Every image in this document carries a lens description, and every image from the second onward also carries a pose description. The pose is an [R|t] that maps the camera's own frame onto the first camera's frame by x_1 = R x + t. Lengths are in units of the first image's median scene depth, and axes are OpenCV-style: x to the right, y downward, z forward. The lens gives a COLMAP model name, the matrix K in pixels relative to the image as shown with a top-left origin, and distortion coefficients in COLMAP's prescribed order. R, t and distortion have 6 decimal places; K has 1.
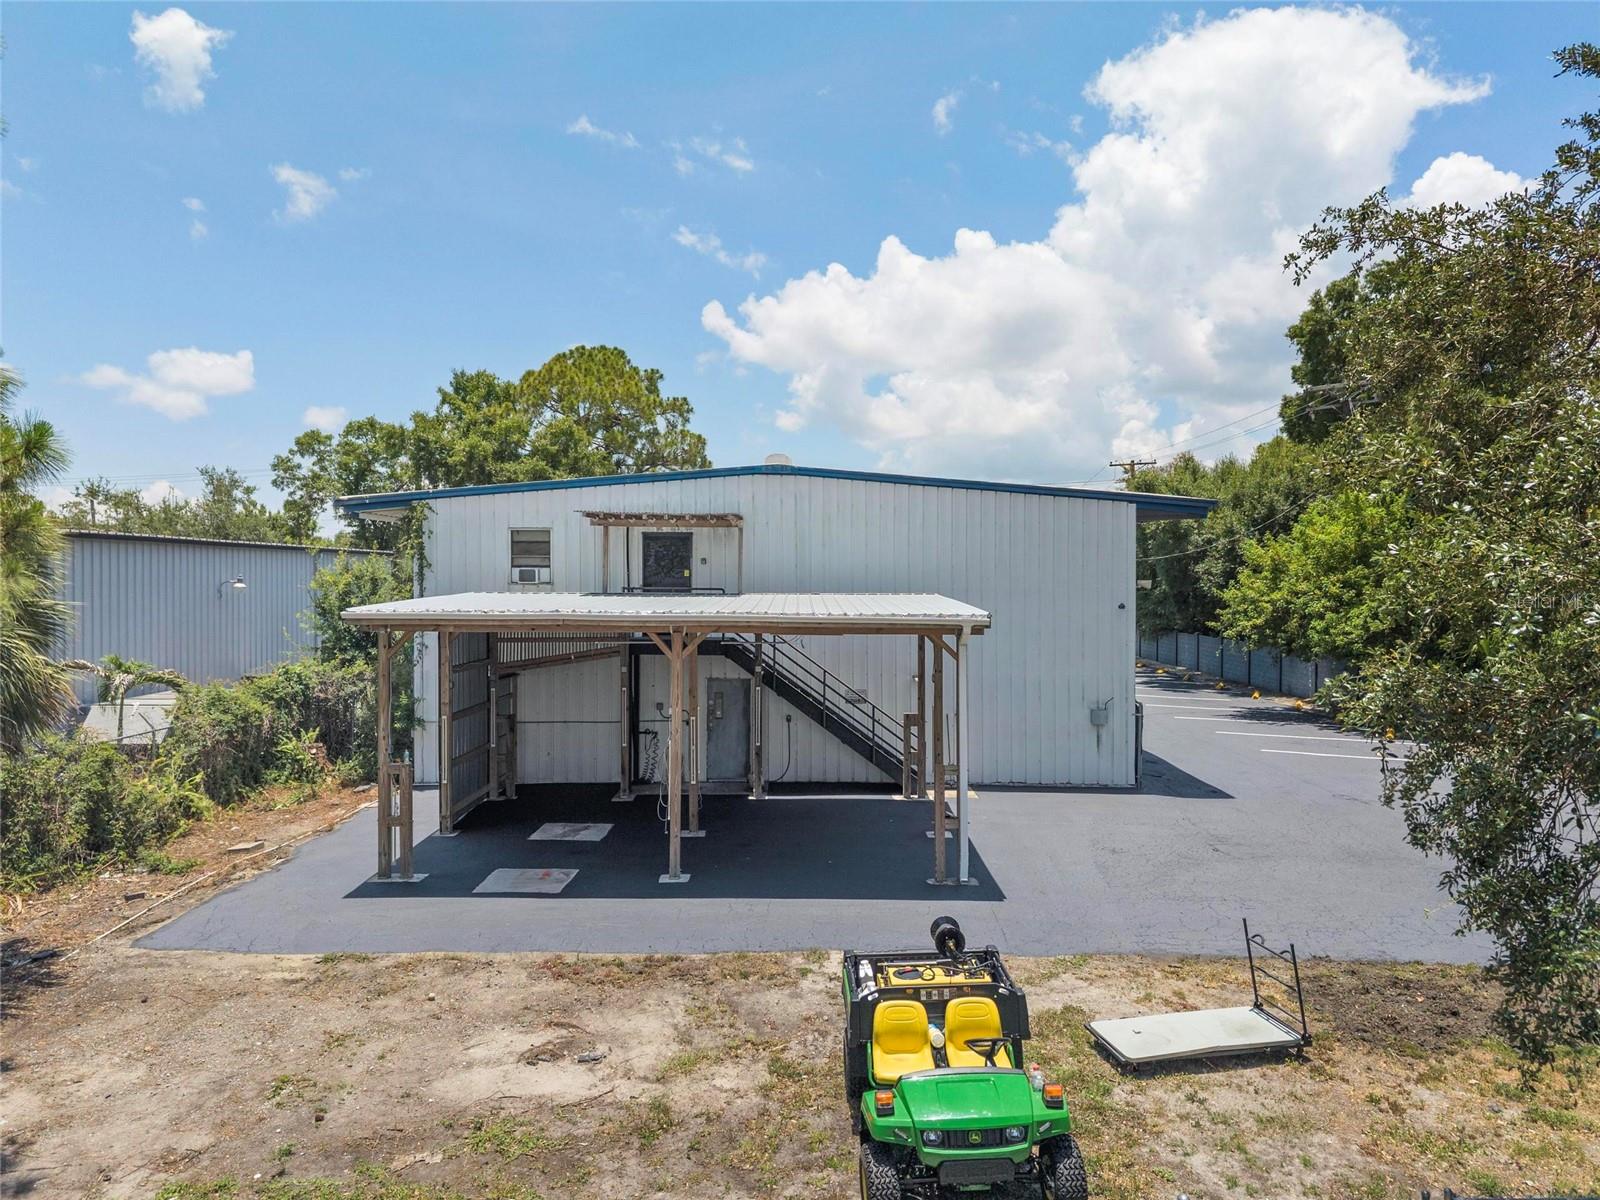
lens RADIAL K [[1070.1, 0, 802.3], [0, 1070.1, 590.9], [0, 0, 1]] dist [0.054307, -0.050810]
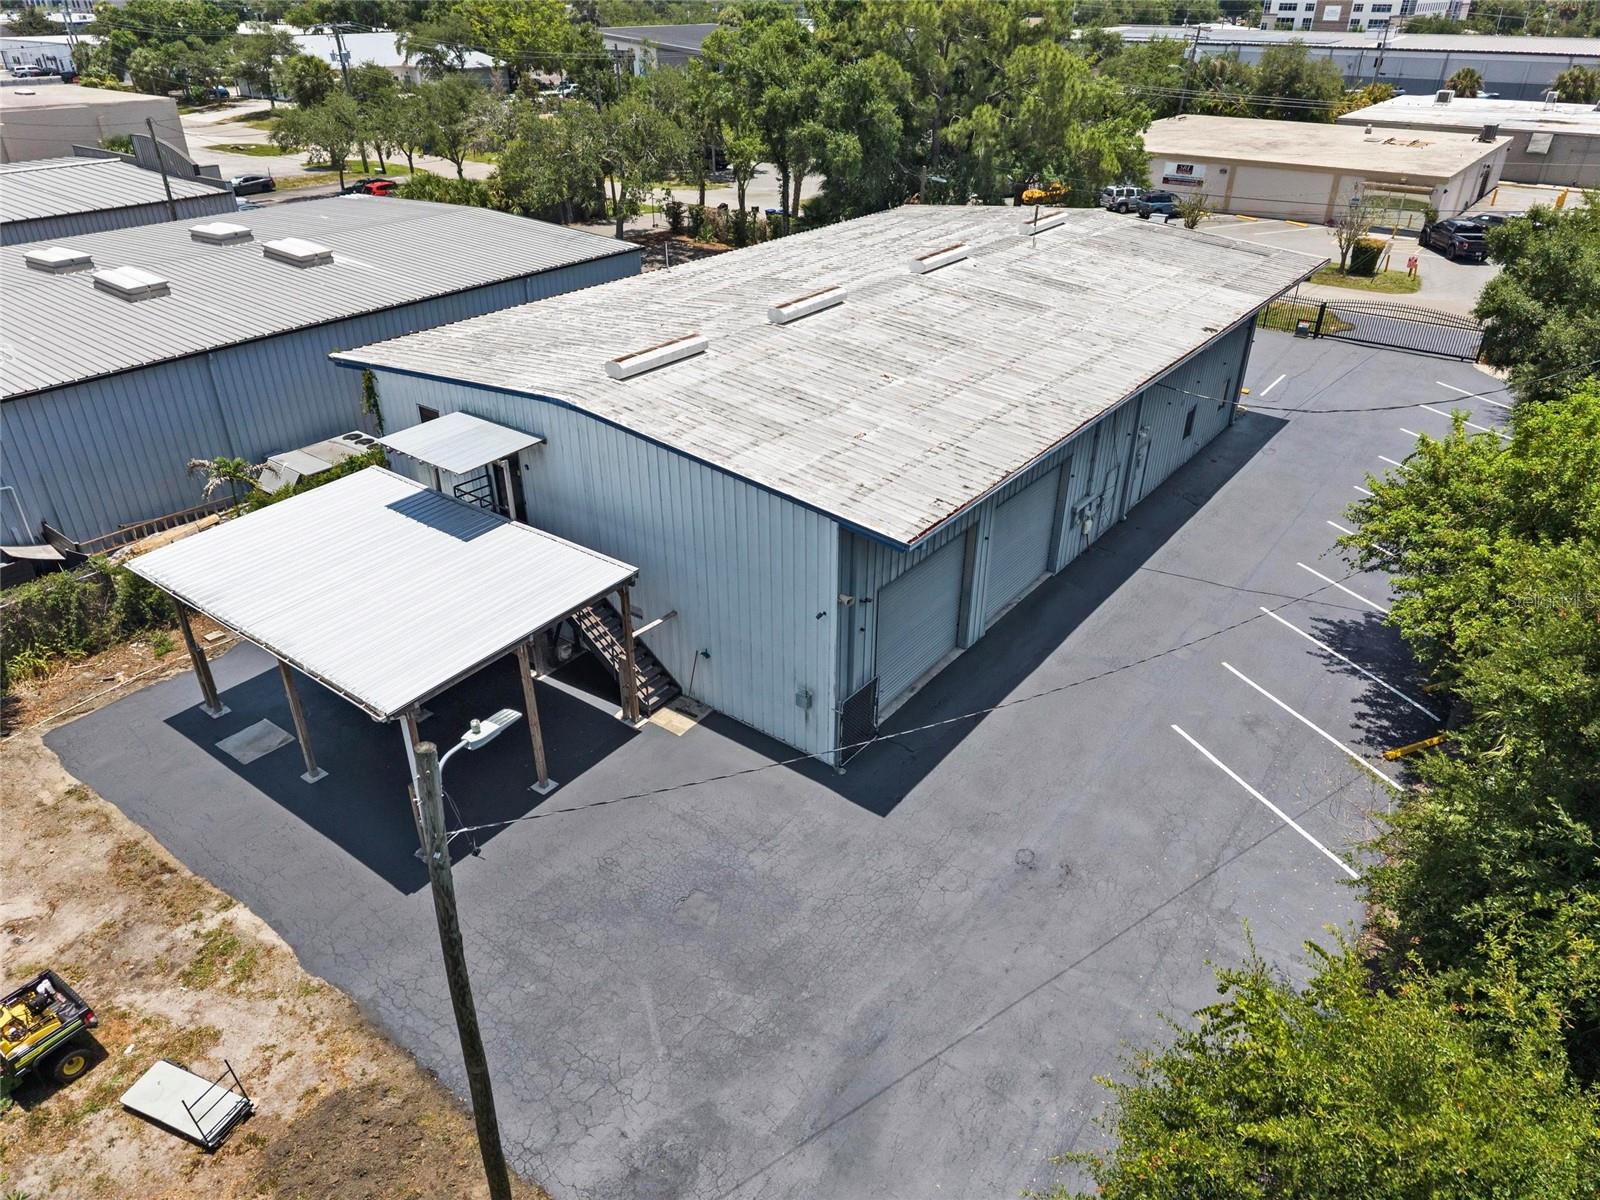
lens RADIAL K [[1070.1, 0, 802.3], [0, 1070.1, 590.9], [0, 0, 1]] dist [0.054307, -0.050810]
pose [[0.809860, 0.288970, -0.510513, 0.766993], [-0.008180, 0.875735, 0.482723, -0.468899], [0.586566, -0.386762, 0.711586, 0.308526]]
